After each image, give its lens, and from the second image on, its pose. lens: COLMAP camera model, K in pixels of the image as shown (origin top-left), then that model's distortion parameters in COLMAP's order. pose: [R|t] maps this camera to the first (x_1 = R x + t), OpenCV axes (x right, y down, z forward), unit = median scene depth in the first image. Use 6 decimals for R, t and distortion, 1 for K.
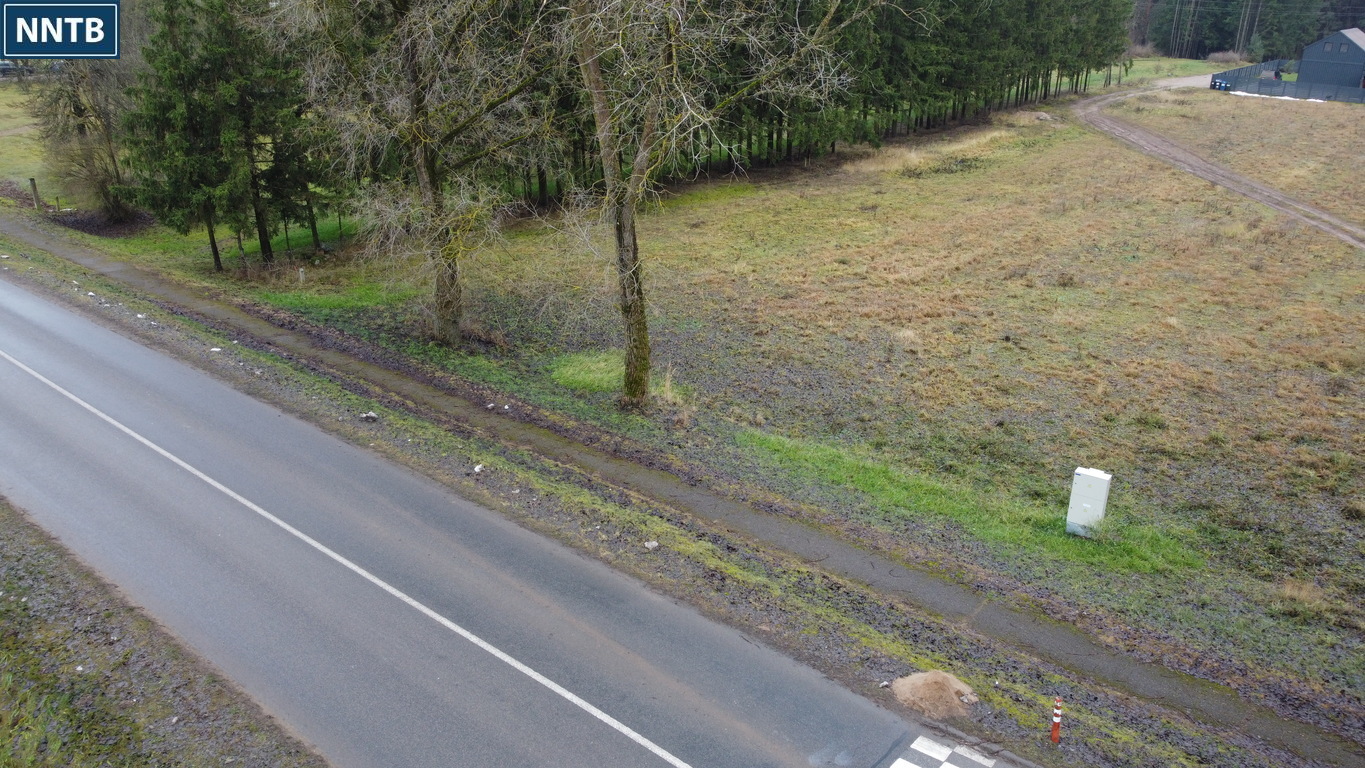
lens RADIAL K [[1030.3, 0, 682.5], [0, 1030.3, 384.0], [0, 0, 1]] dist [-0.005095, 0.003685]
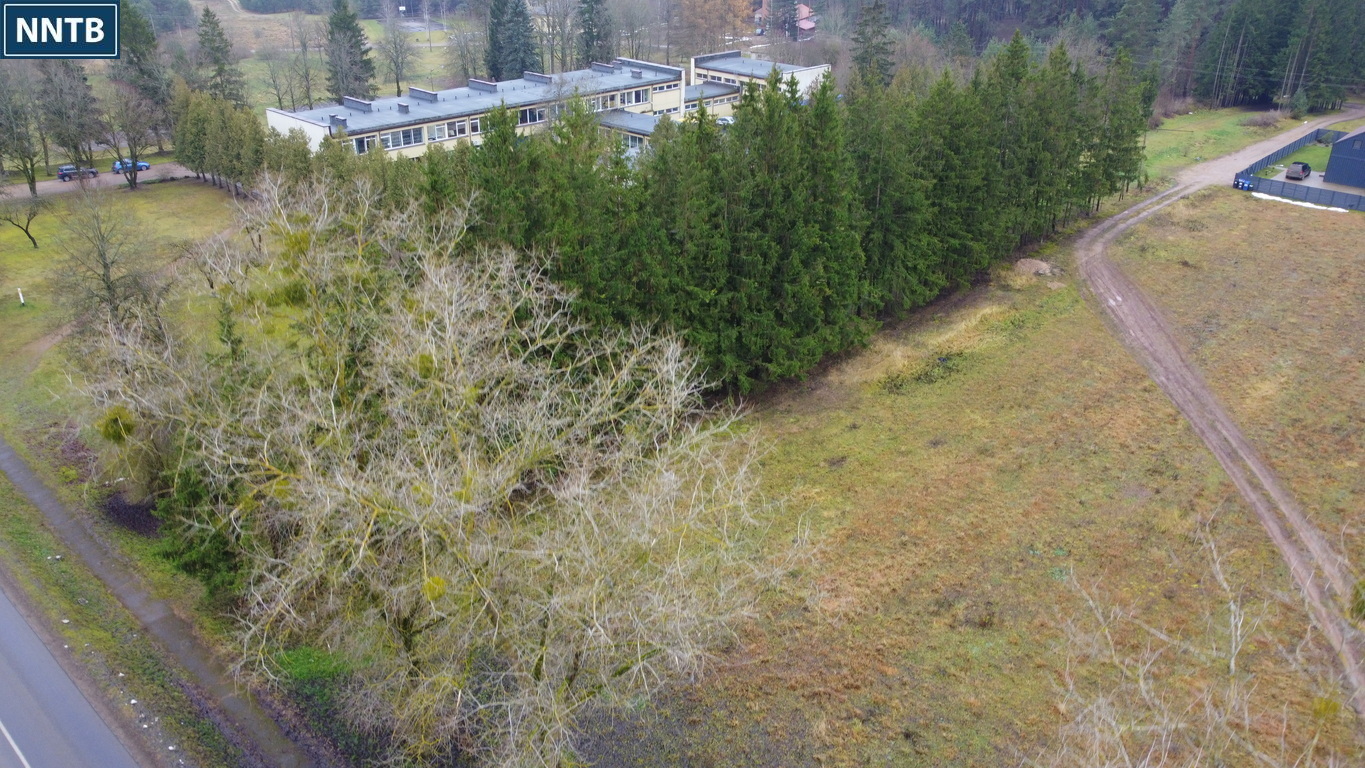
lens RADIAL K [[1030.3, 0, 682.5], [0, 1030.3, 384.0], [0, 0, 1]] dist [-0.005095, 0.003685]
pose [[0.998261, 0.014081, -0.057235, 0.123241], [-0.010458, 0.997951, 0.063121, -0.498447], [0.058007, -0.062412, 0.996363, -0.132955]]
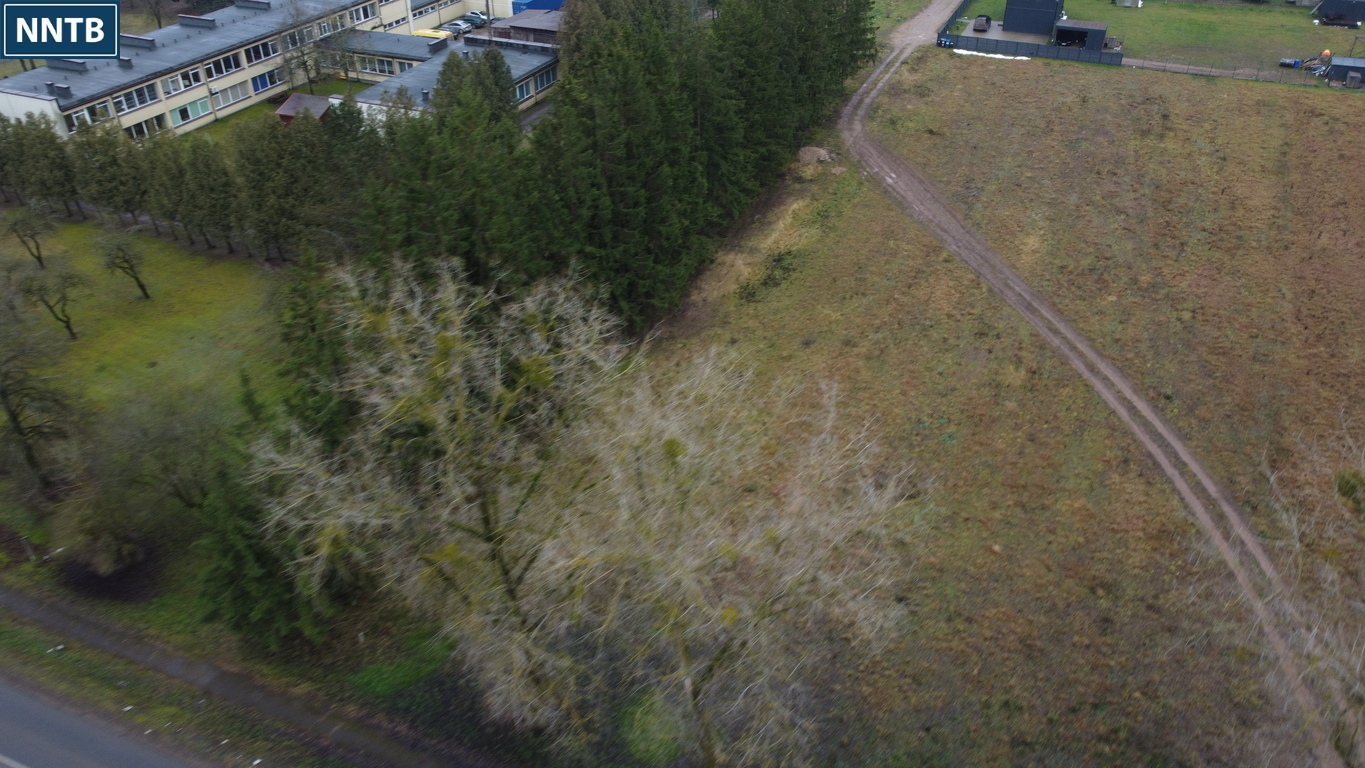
lens RADIAL K [[1030.3, 0, 682.5], [0, 1030.3, 384.0], [0, 0, 1]] dist [-0.005095, 0.003685]
pose [[0.958360, -0.183868, 0.218491, -0.238072], [0.135690, 0.966442, 0.218125, -0.689805], [-0.251265, -0.179396, 0.951148, -0.249805]]
